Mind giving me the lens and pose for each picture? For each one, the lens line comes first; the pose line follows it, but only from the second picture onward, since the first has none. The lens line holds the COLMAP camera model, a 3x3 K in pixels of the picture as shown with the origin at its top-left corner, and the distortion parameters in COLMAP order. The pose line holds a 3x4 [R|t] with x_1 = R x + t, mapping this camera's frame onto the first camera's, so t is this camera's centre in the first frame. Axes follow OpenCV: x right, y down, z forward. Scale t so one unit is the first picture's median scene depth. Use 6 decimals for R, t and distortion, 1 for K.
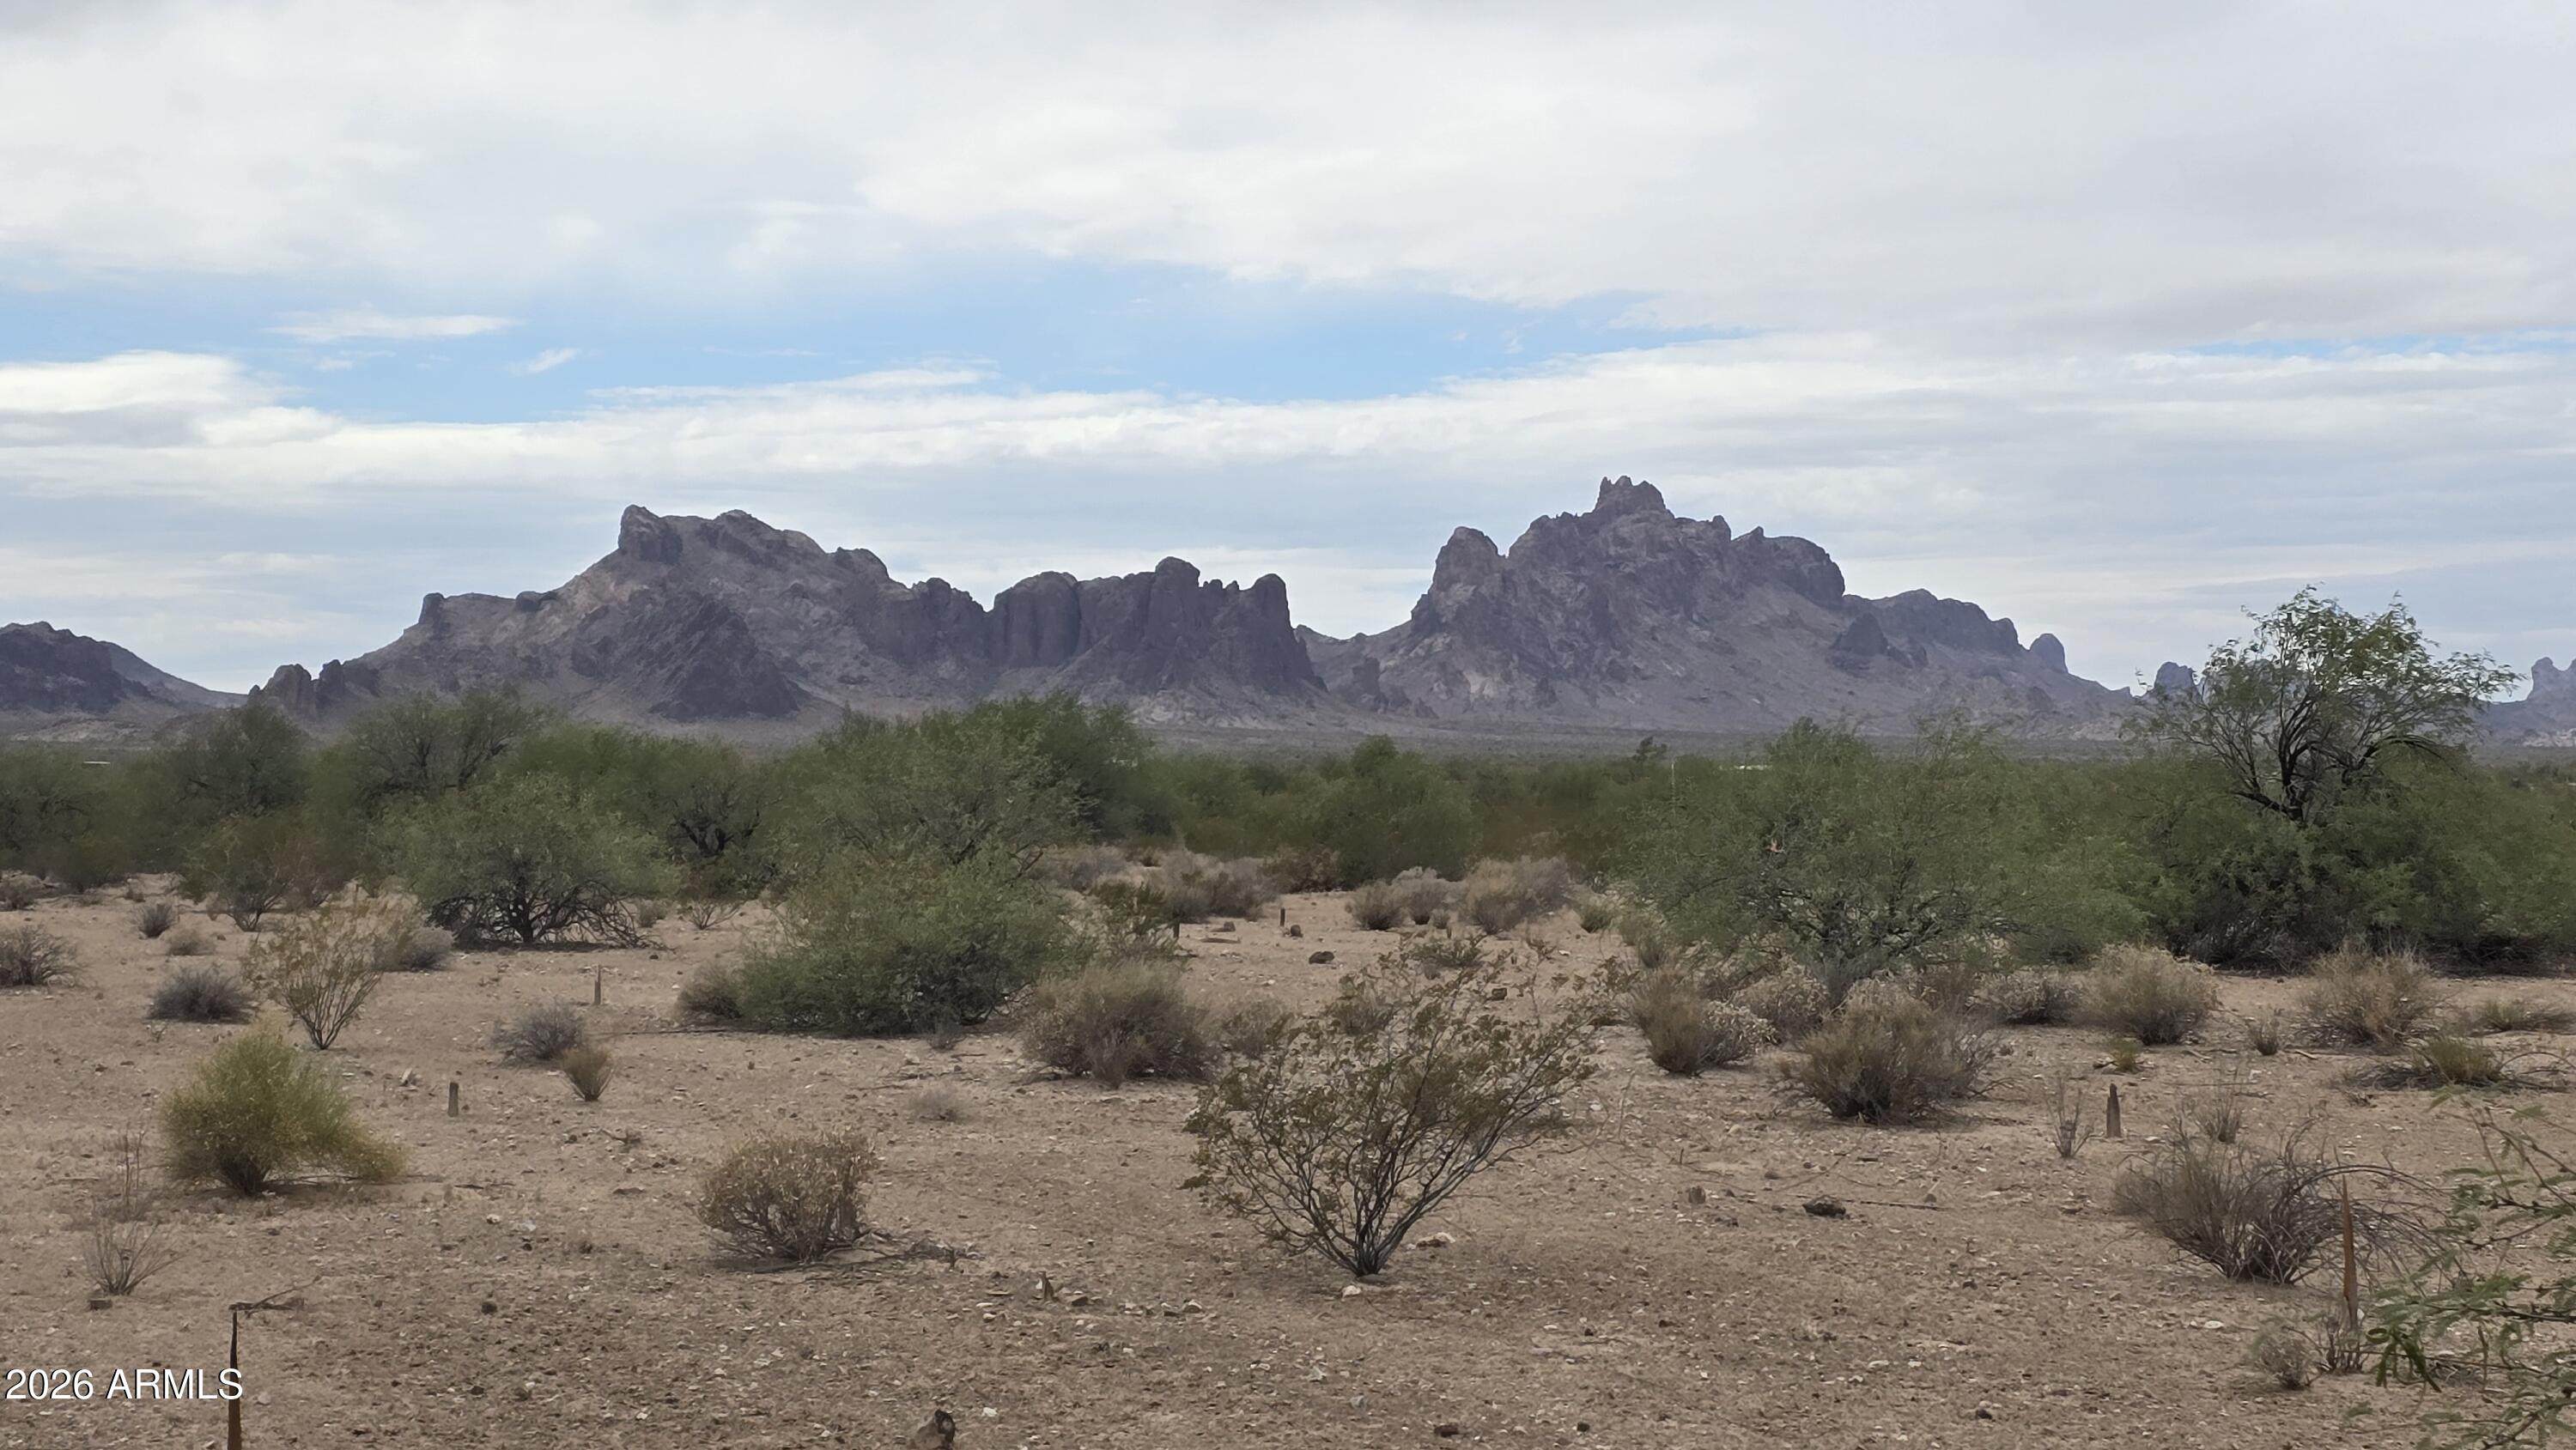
lens RADIAL K [[1809.9, 0, 1294.6], [0, 1809.9, 744.9], [0, 0, 1]] dist [0.080704, -0.079882]
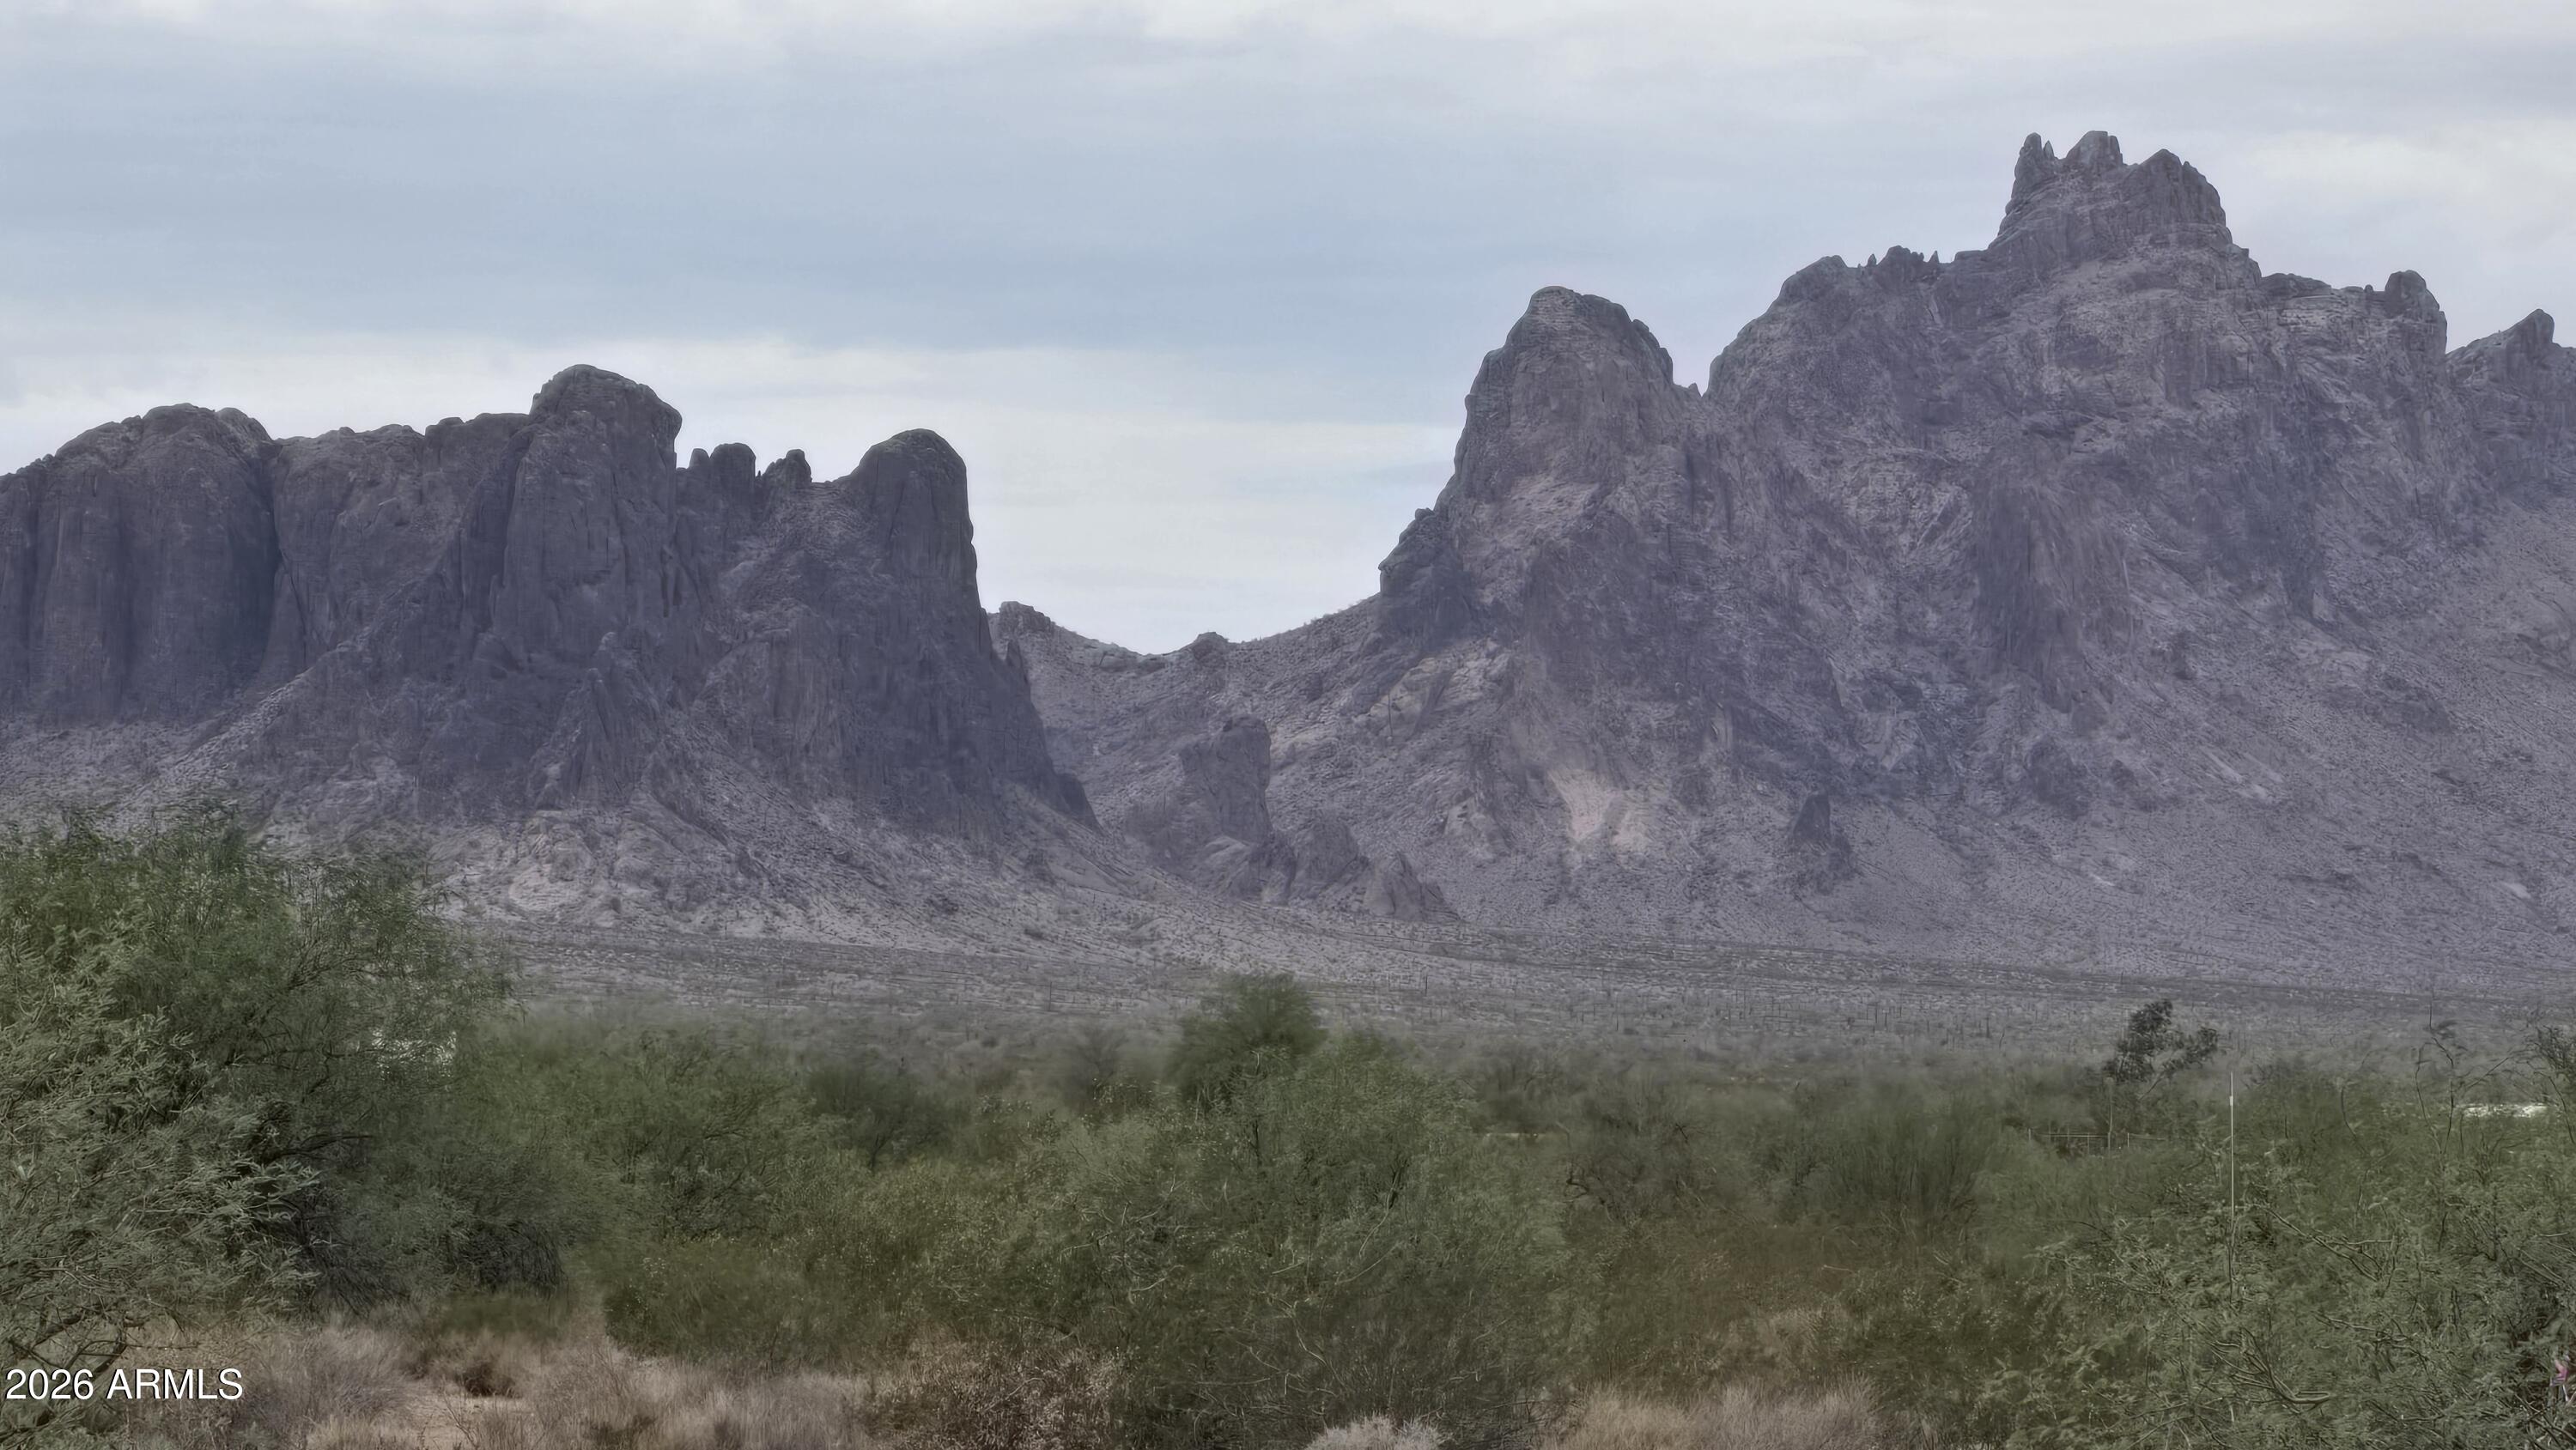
lens RADIAL K [[8190.5, 0, 1292.6], [0, 8190.5, 717.4], [0, 0, 1]] dist [0.233085, 0.000000]
pose [[0.999752, 0.021747, 0.004755, 0.043977], [-0.021586, 0.999264, -0.031707, -0.005059], [-0.005441, 0.031596, 0.999486, -0.359875]]
